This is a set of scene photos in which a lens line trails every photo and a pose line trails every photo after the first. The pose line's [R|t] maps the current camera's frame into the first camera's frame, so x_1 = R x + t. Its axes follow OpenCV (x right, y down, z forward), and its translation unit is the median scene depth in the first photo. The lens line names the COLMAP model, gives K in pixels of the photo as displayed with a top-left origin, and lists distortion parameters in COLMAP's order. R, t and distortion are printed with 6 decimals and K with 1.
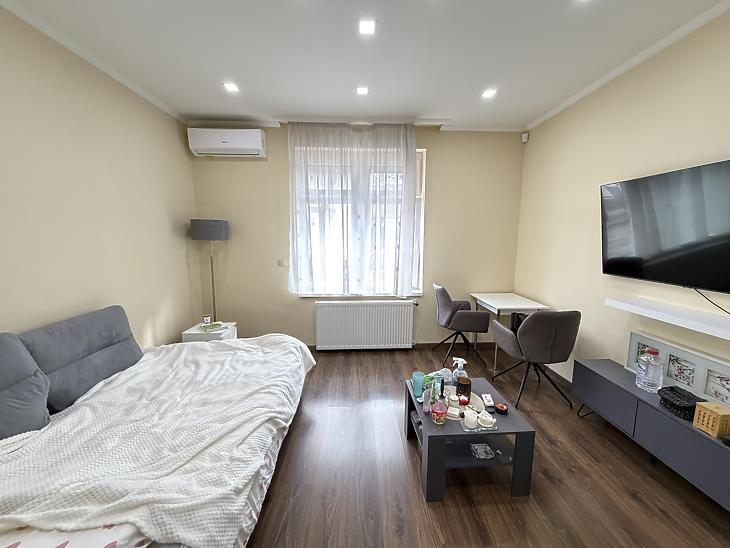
lens RADIAL K [[292.3, 0, 364.3], [0, 292.3, 276.5], [0, 0, 1]] dist [0.003173, -0.001044]
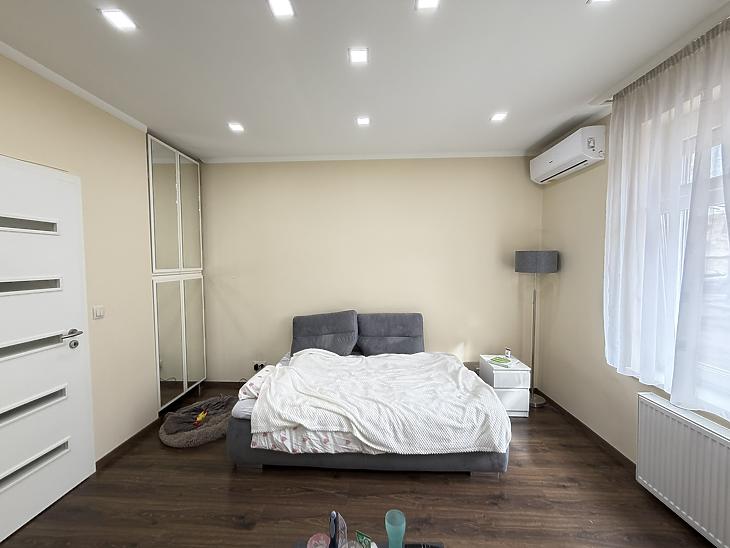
lens RADIAL K [[292.3, 0, 361.0], [0, 292.3, 277.4], [0, 0, 1]] dist [0.003173, -0.001044]
pose [[-0.081980, 0.060751, -0.994781, 0.450418], [-0.134159, 0.988383, 0.071416, -0.103334], [0.987563, 0.139314, -0.072878, 0.549036]]
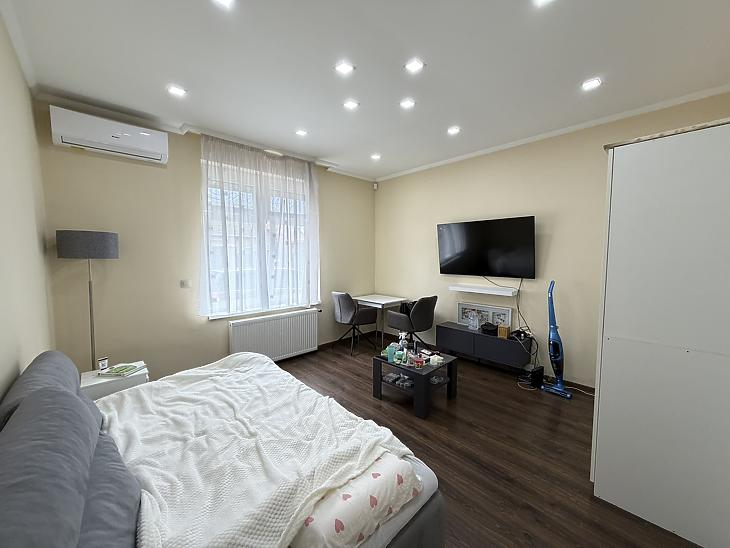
lens RADIAL K [[292.3, 0, 364.5], [0, 292.3, 276.0], [0, 0, 1]] dist [0.003173, -0.001044]
pose [[0.748882, -0.052164, 0.660648, -0.513679], [0.097548, 0.994715, -0.032035, 0.011999], [-0.655485, 0.088435, 0.750012, -0.016476]]
